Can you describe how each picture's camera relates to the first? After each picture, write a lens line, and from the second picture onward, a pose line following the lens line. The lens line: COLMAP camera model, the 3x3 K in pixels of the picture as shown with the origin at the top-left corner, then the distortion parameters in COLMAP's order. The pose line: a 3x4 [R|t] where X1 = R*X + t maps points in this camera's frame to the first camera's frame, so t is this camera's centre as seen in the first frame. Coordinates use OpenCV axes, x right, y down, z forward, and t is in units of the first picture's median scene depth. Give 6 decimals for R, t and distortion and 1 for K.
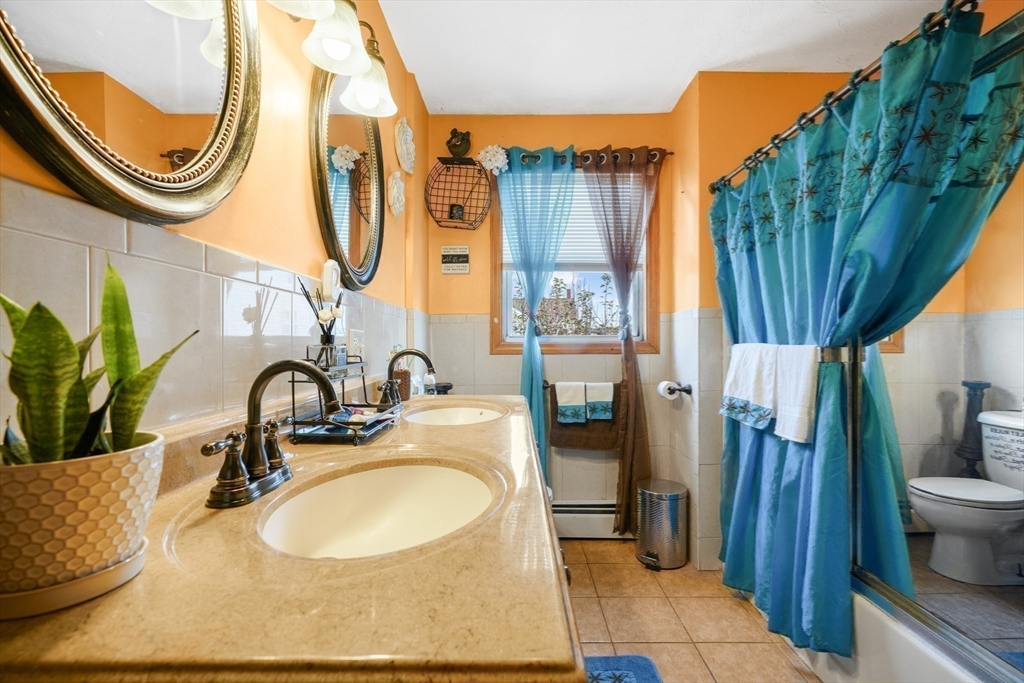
lens RADIAL K [[463.5, 0, 515.6], [0, 463.5, 342.8], [0, 0, 1]] dist [-0.012129, 0.004737]
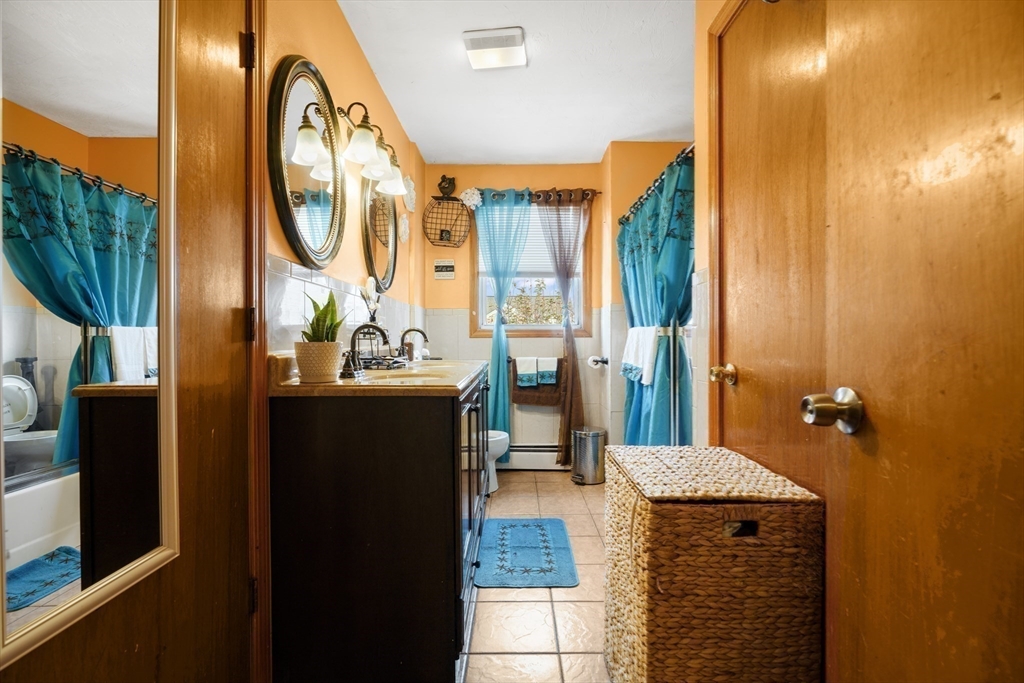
lens RADIAL K [[463.5, 0, 509.4], [0, 463.5, 340.8], [0, 0, 1]] dist [-0.012129, 0.004737]
pose [[0.999968, 0.000752, -0.007933, 0.076829], [-0.000736, 0.999998, 0.002043, 0.032306], [0.007934, -0.002037, 0.999966, -0.393057]]
